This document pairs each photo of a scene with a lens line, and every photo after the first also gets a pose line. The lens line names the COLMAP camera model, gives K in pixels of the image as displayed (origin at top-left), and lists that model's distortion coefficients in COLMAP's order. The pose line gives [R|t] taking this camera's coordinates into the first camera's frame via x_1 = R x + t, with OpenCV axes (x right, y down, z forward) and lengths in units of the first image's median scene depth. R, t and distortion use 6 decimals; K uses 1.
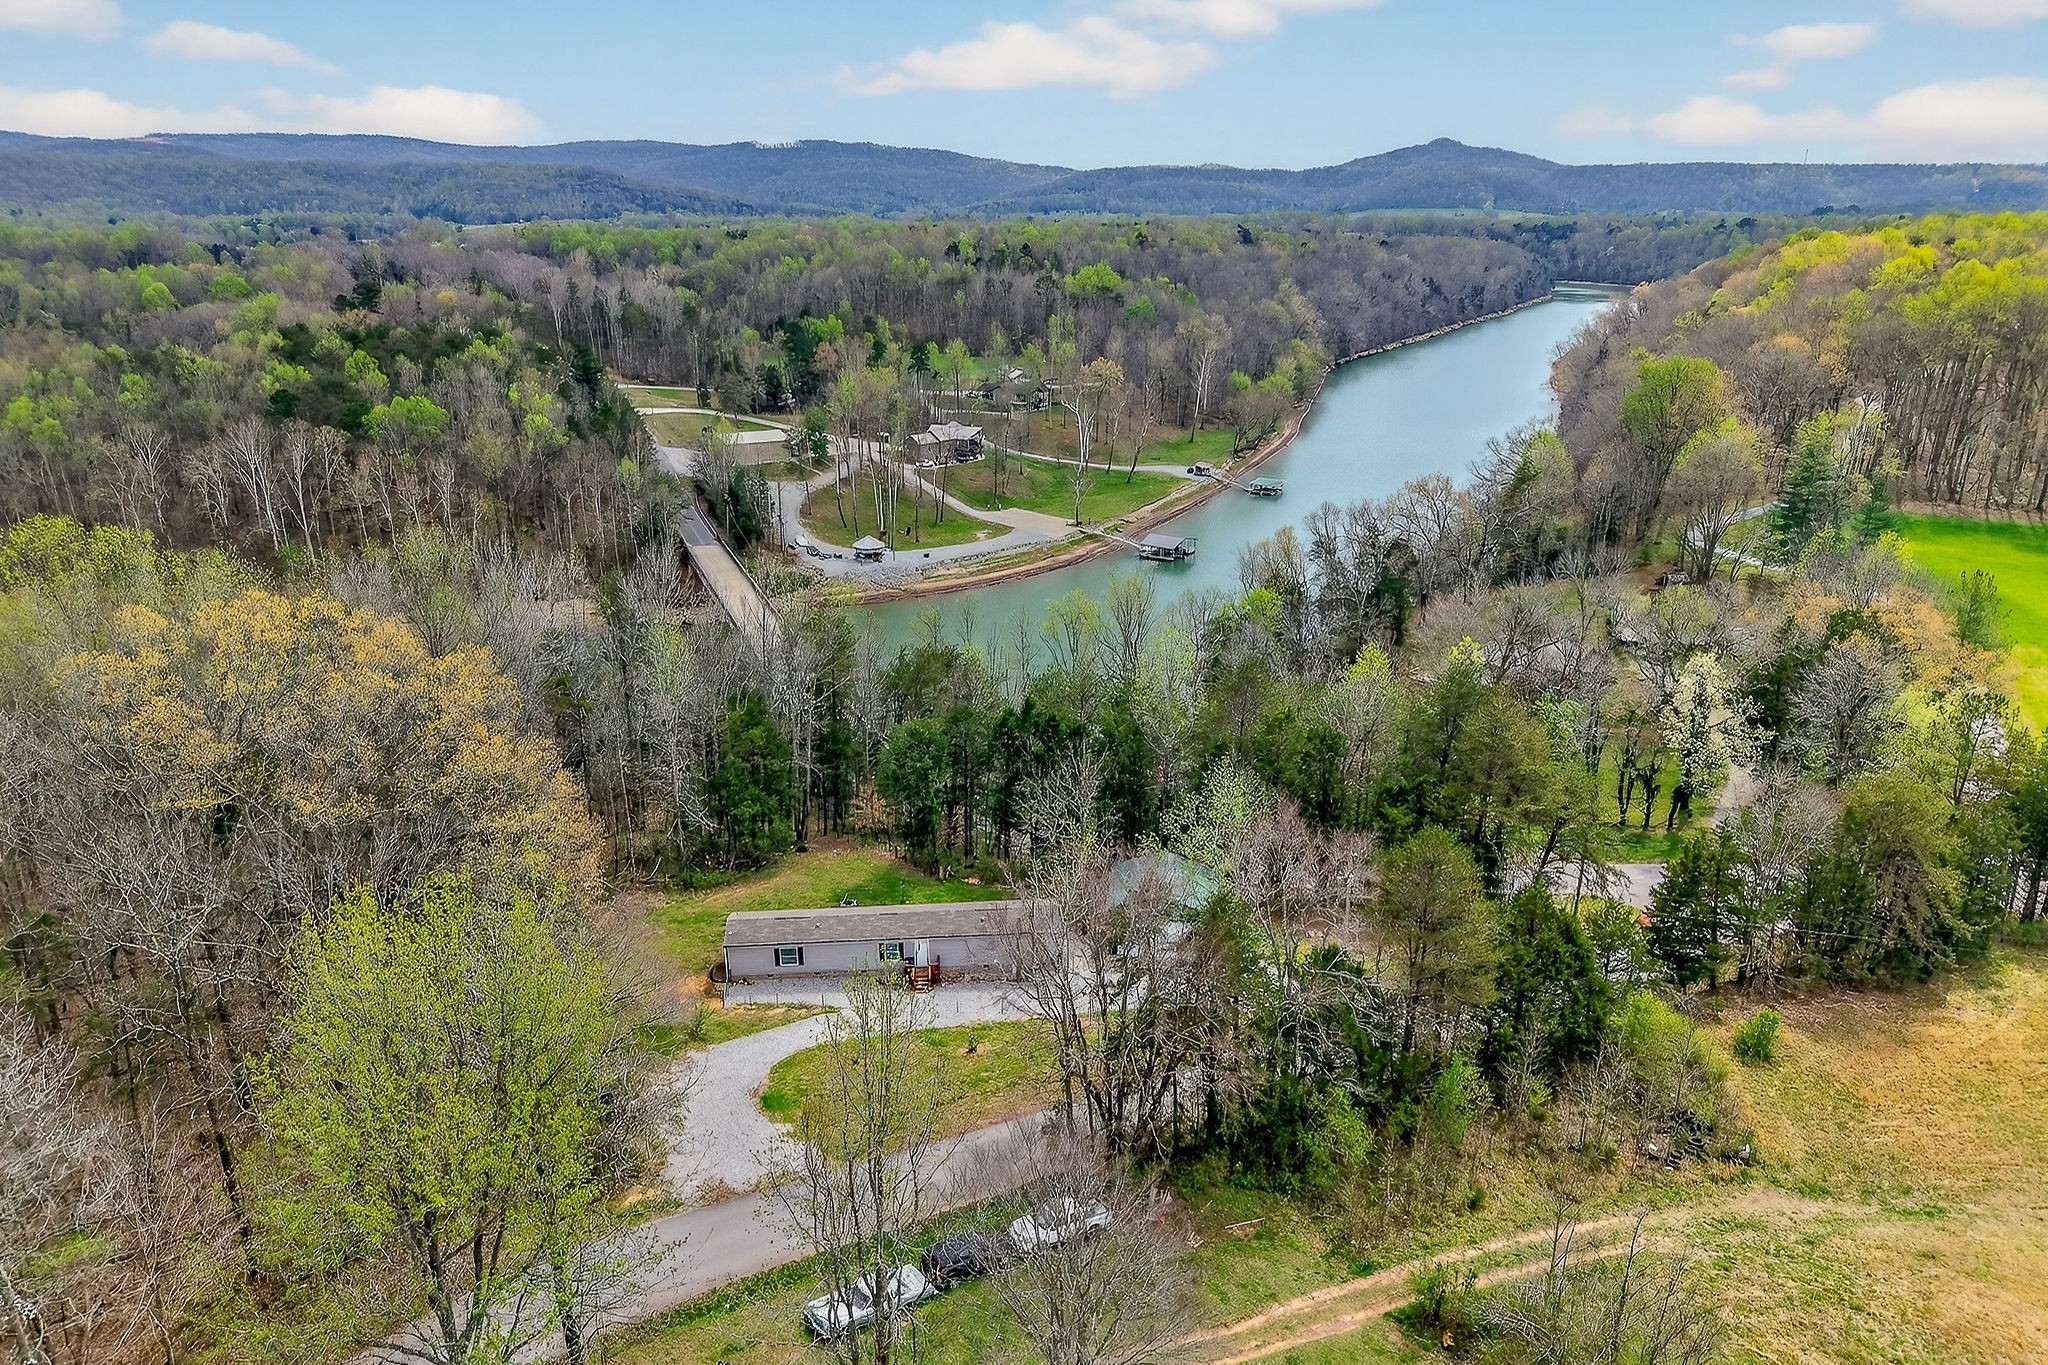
lens RADIAL K [[1481.6, 0, 1022.2], [0, 1481.6, 679.9], [0, 0, 1]] dist [0.003266, -0.005765]
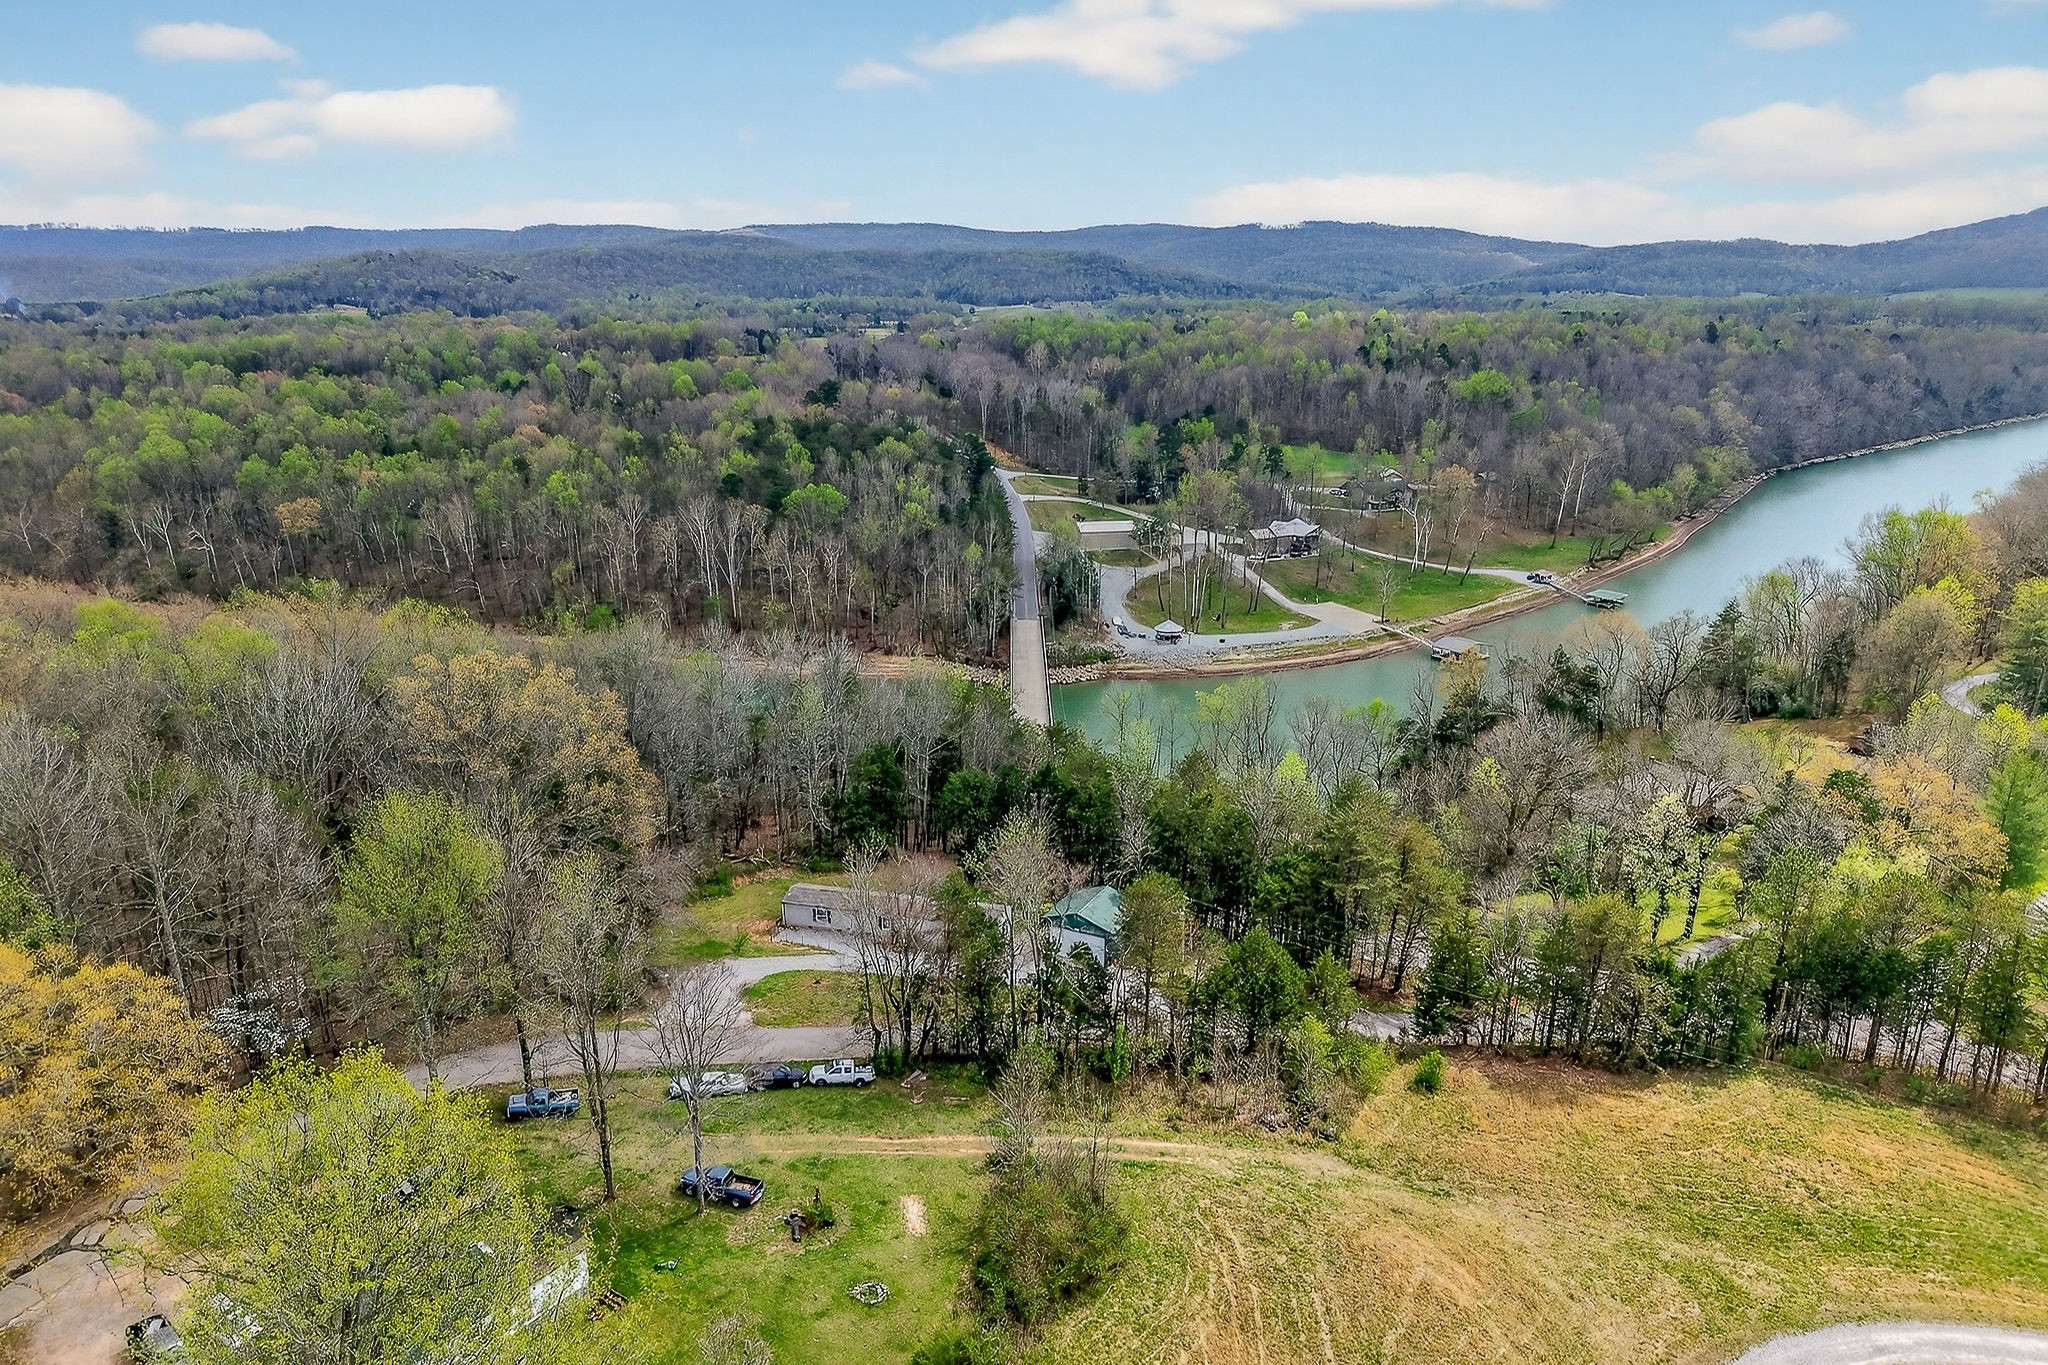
lens RADIAL K [[1481.6, 0, 1022.2], [0, 1481.6, 679.9], [0, 0, 1]] dist [0.003266, -0.005765]
pose [[0.939996, 0.091941, -0.328565, 0.127538], [-0.104594, 0.994293, -0.021003, -0.010814], [0.324759, 0.054109, 0.944248, -0.094225]]
